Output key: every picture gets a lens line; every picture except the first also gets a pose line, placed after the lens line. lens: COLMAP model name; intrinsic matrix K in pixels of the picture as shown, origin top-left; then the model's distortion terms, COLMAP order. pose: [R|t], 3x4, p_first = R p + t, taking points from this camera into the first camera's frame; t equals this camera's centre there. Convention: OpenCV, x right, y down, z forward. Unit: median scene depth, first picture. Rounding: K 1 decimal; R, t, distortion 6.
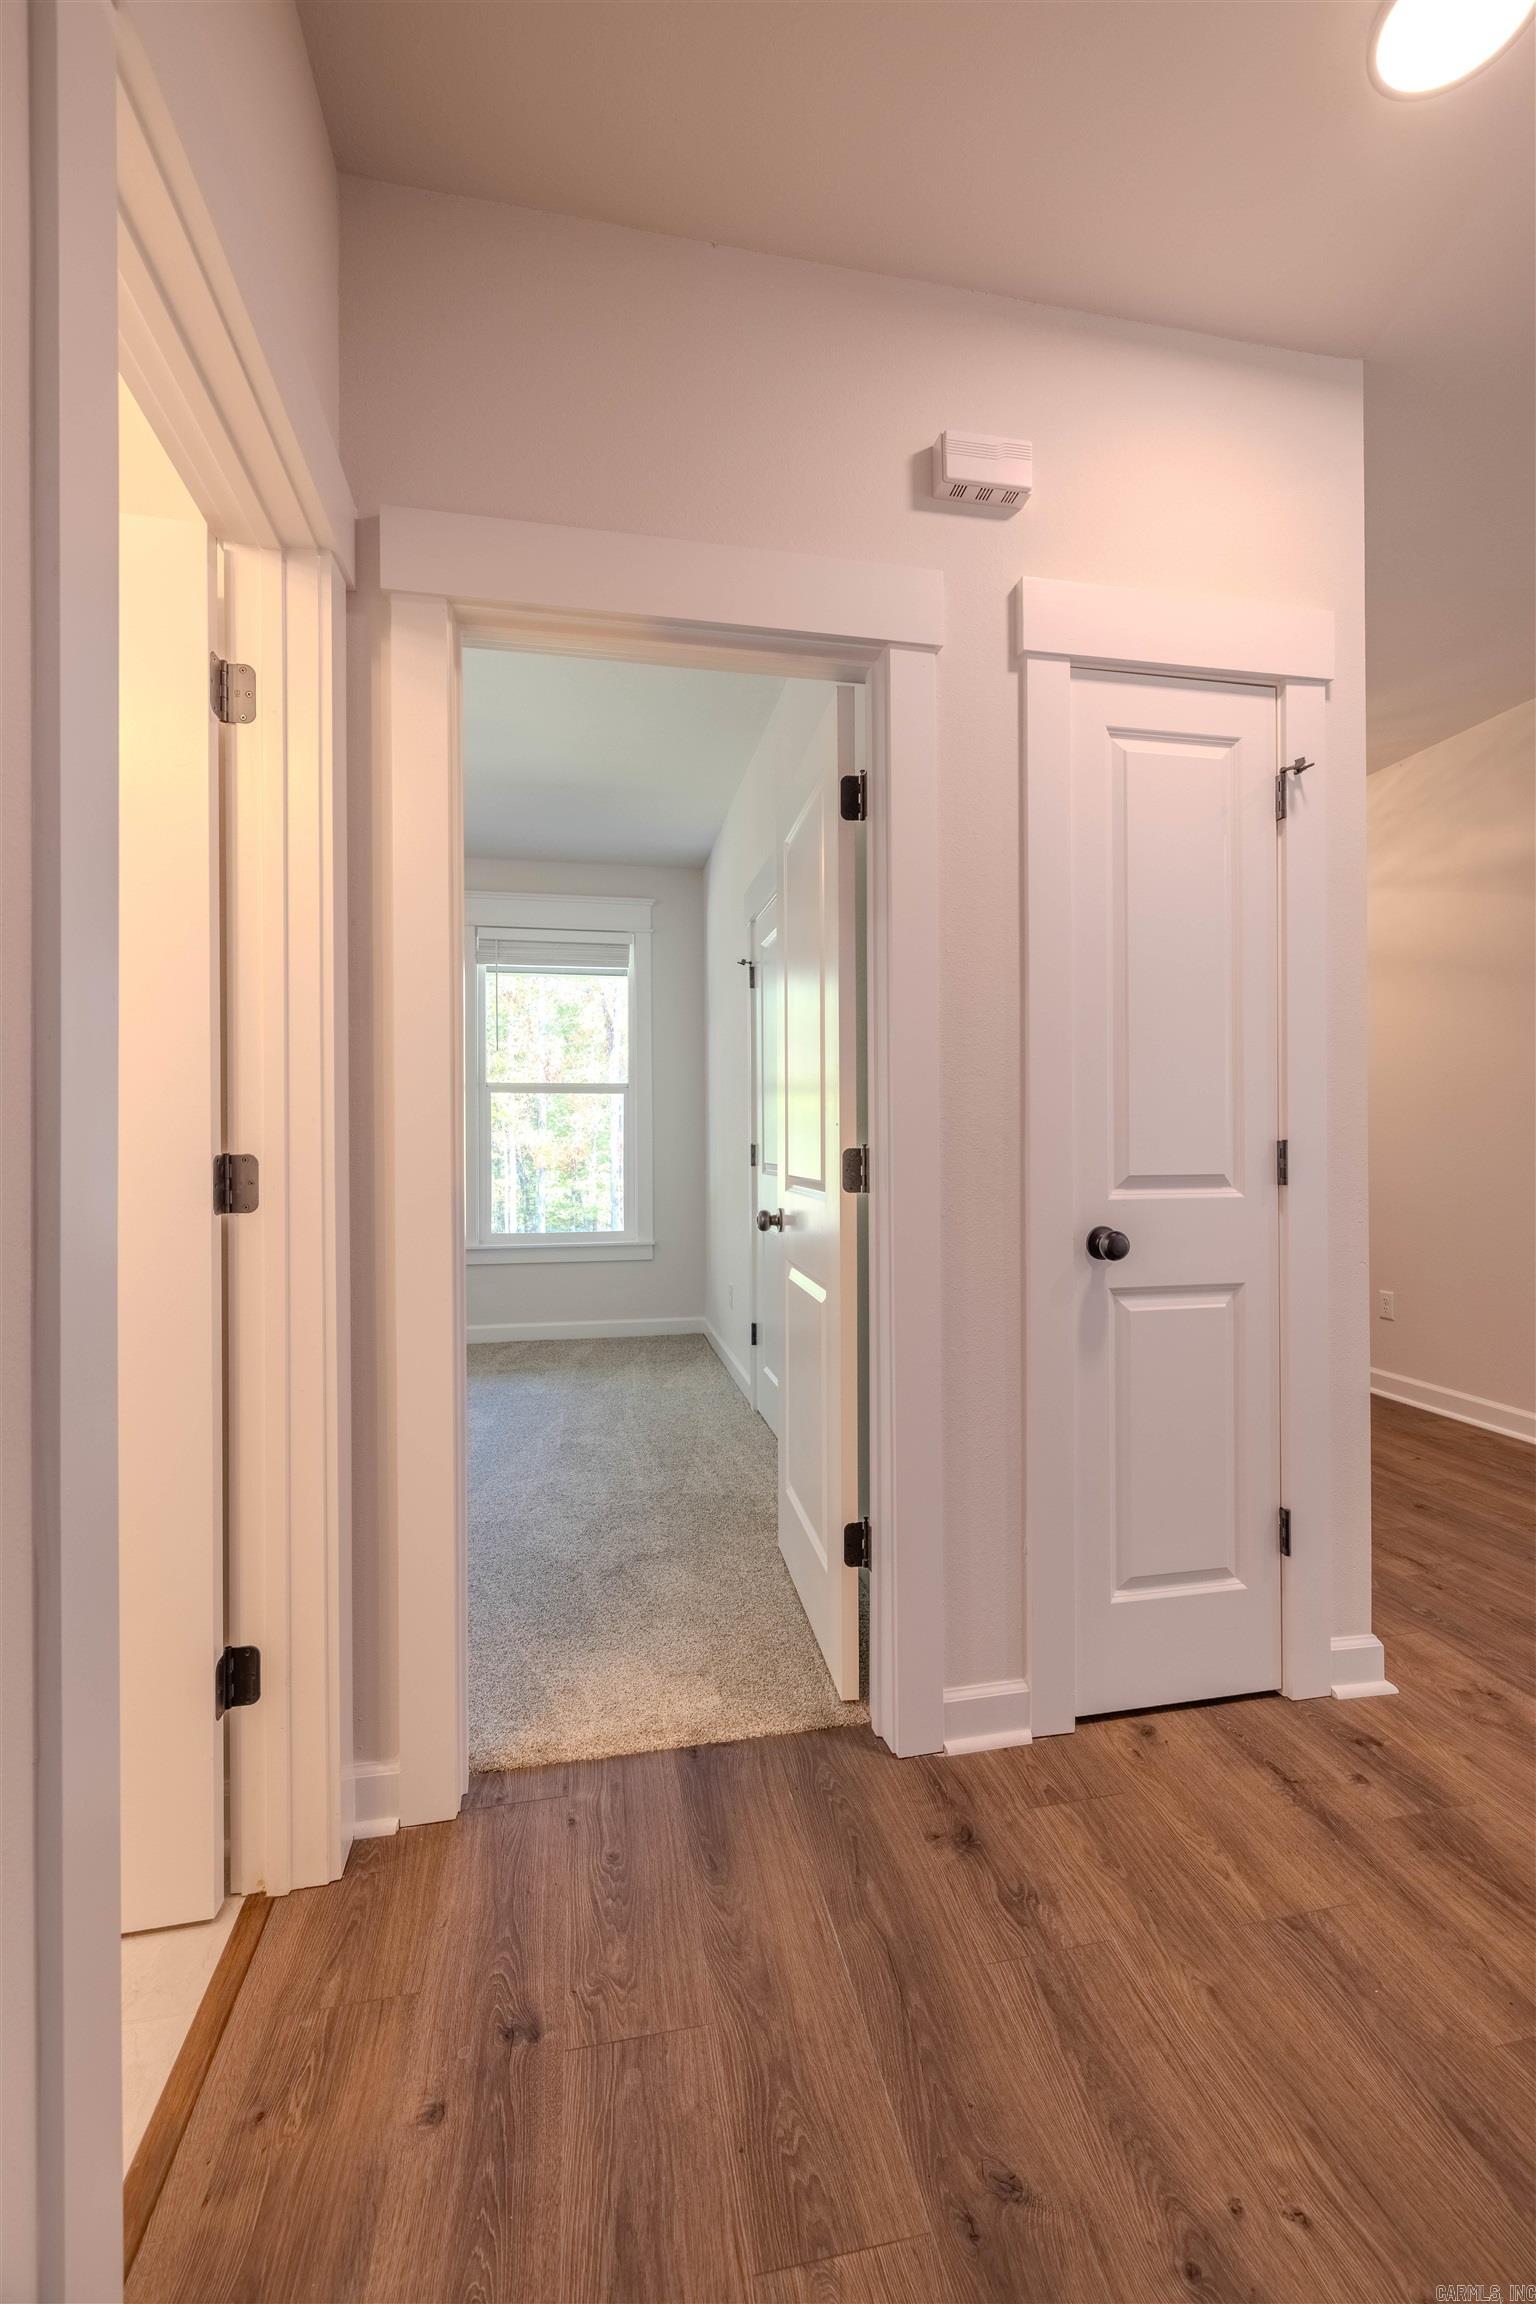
lens RADIAL K [[962.2, 0, 768.0], [0, 962.2, 1152.0], [0, 0, 1]] dist [0.000269, -0.001358]
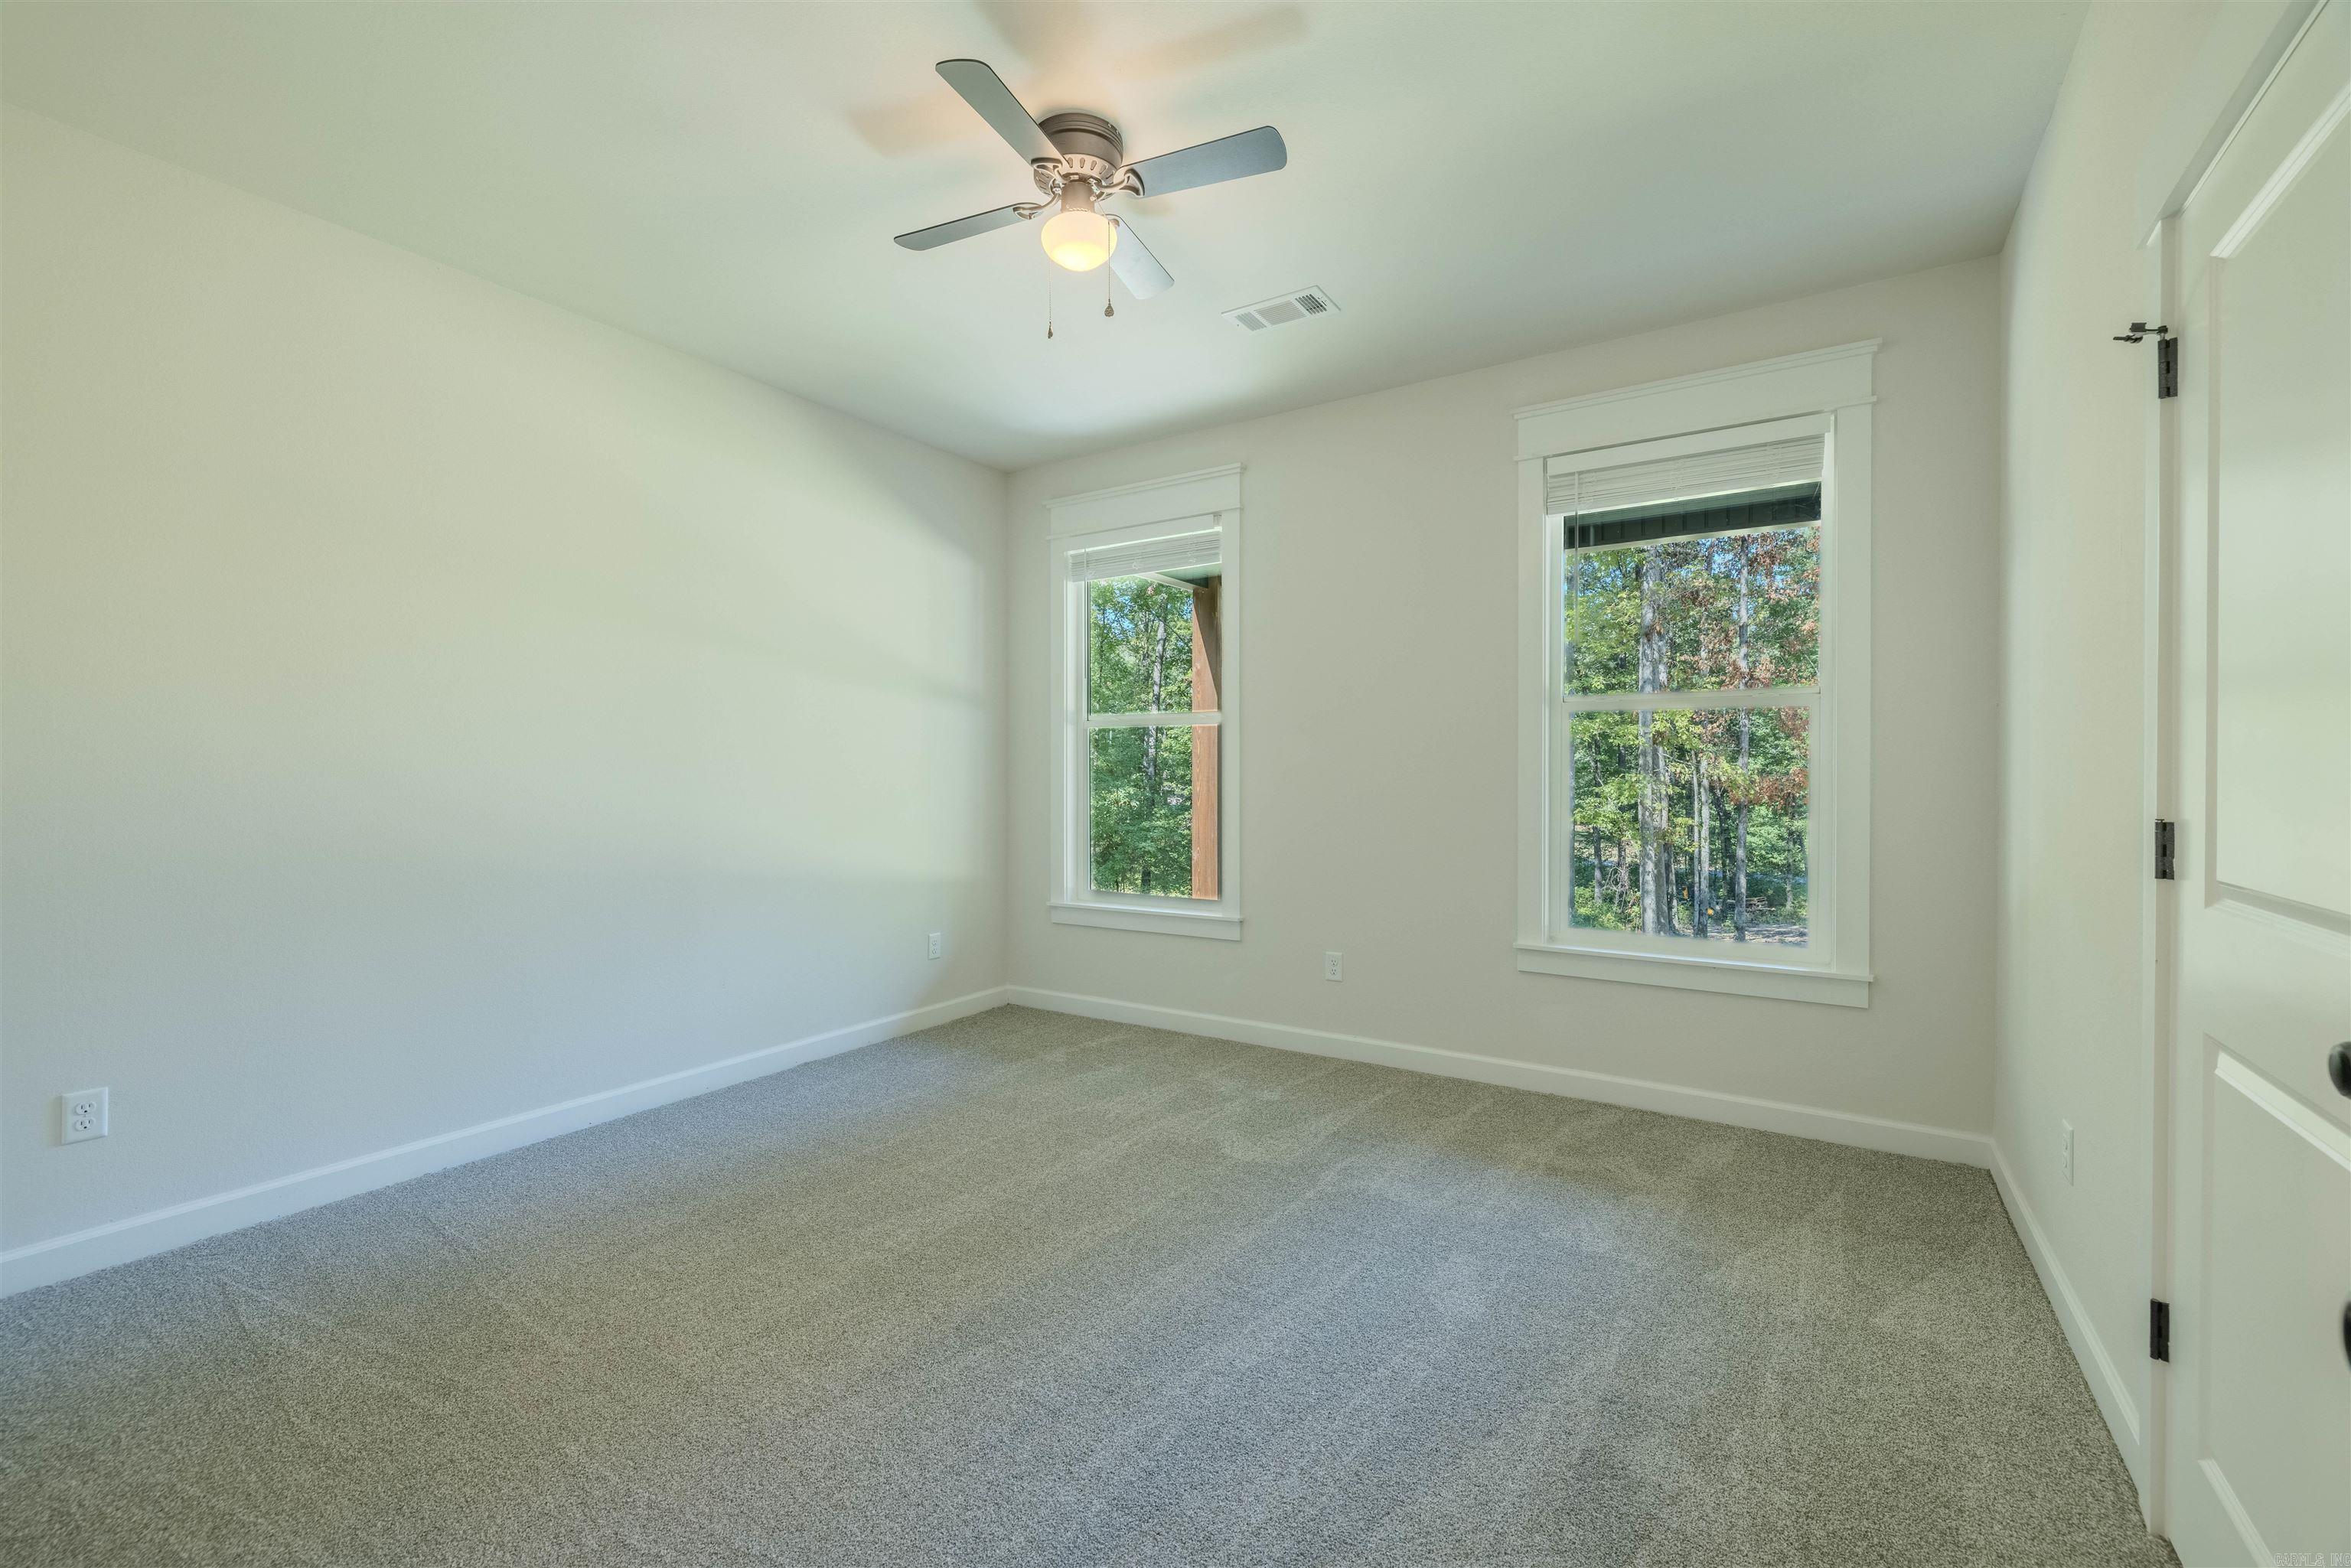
lens RADIAL K [[980.0, 0, 1165.6], [0, 980.0, 777.4], [0, 0, 1]] dist [-0.001000, -0.000509]
pose [[0.716804, 0.010276, -0.697199, -0.023508], [-0.012218, 0.999923, 0.002176, -0.017274], [0.697168, 0.006959, 0.716874, 0.379142]]
